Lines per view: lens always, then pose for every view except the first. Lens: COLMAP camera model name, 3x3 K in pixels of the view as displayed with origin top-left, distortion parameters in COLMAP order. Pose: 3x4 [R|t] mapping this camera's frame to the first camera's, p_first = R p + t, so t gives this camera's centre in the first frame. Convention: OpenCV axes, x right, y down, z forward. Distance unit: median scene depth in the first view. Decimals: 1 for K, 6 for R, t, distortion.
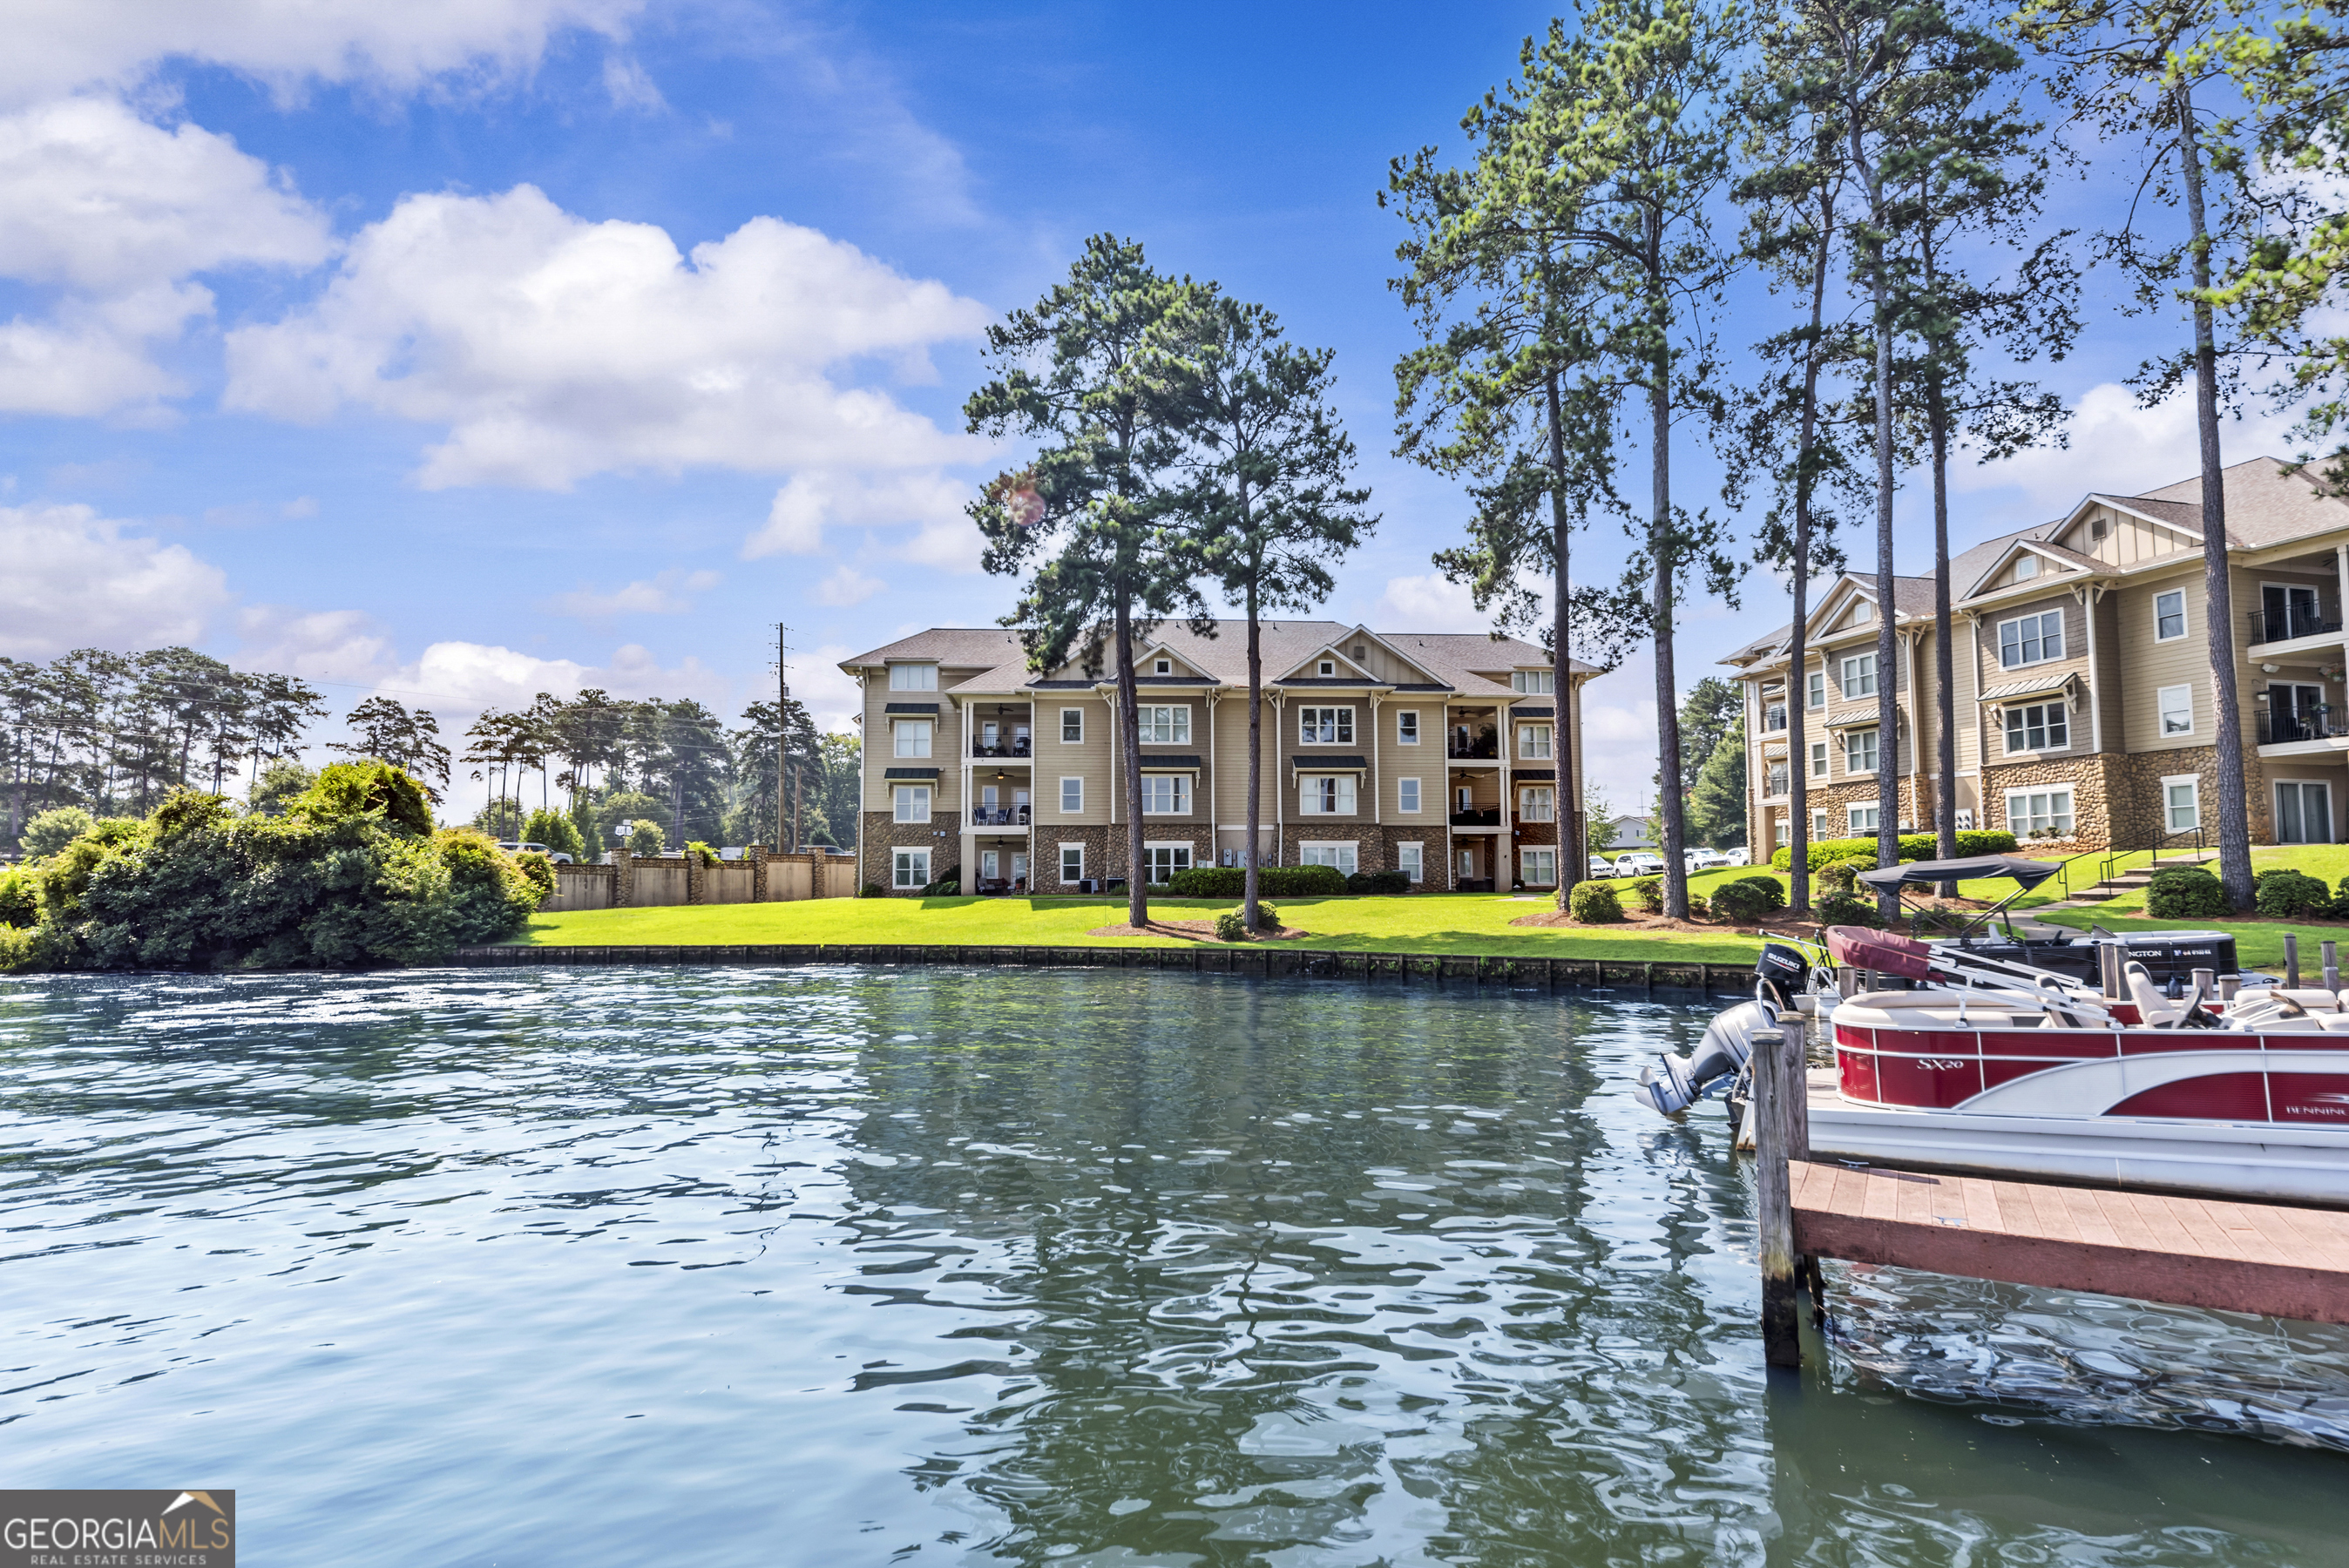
lens RADIAL K [[1324.1, 0, 1173.2], [0, 1324.1, 781.1], [0, 0, 1]] dist [0.007081, -0.002894]
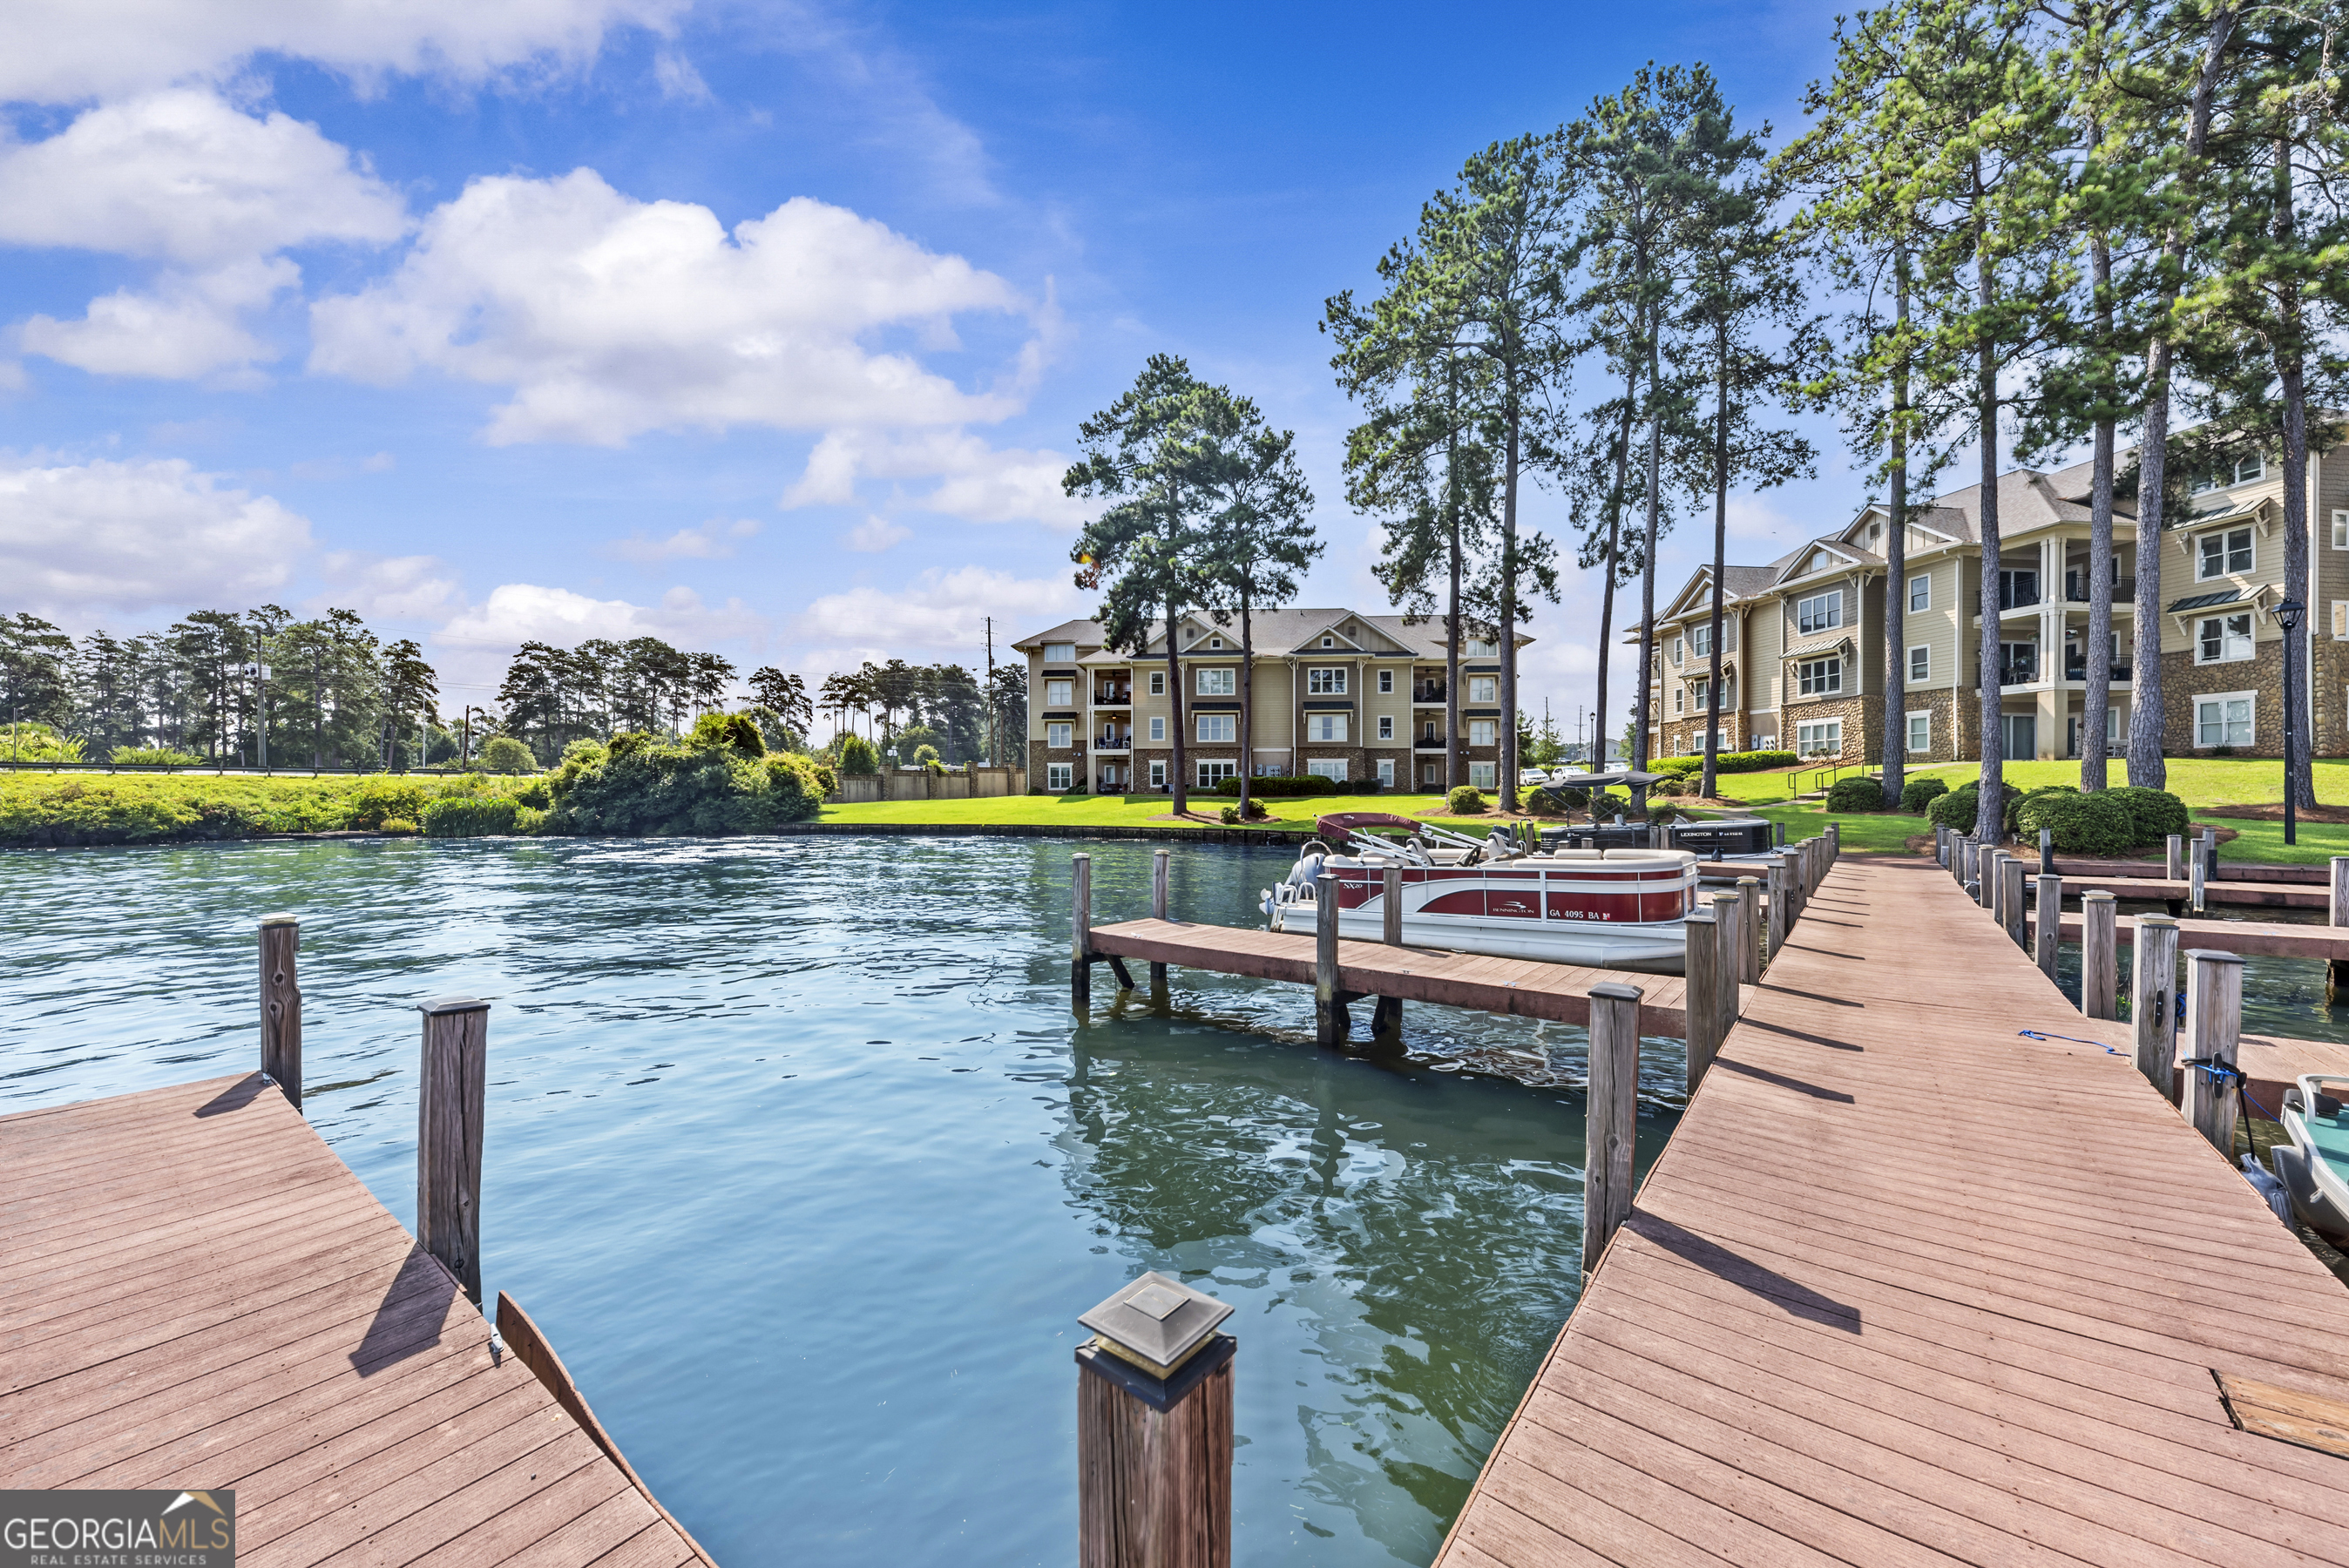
lens RADIAL K [[929.3, 0, 1177.8], [0, 929.3, 791.7], [0, 0, 1]] dist [0.009118, 0.000121]
pose [[0.989320, 0.003459, -0.145722, 0.127669], [0.008621, 0.996580, 0.082187, -0.006944], [0.145508, -0.082566, 0.985906, -0.077776]]
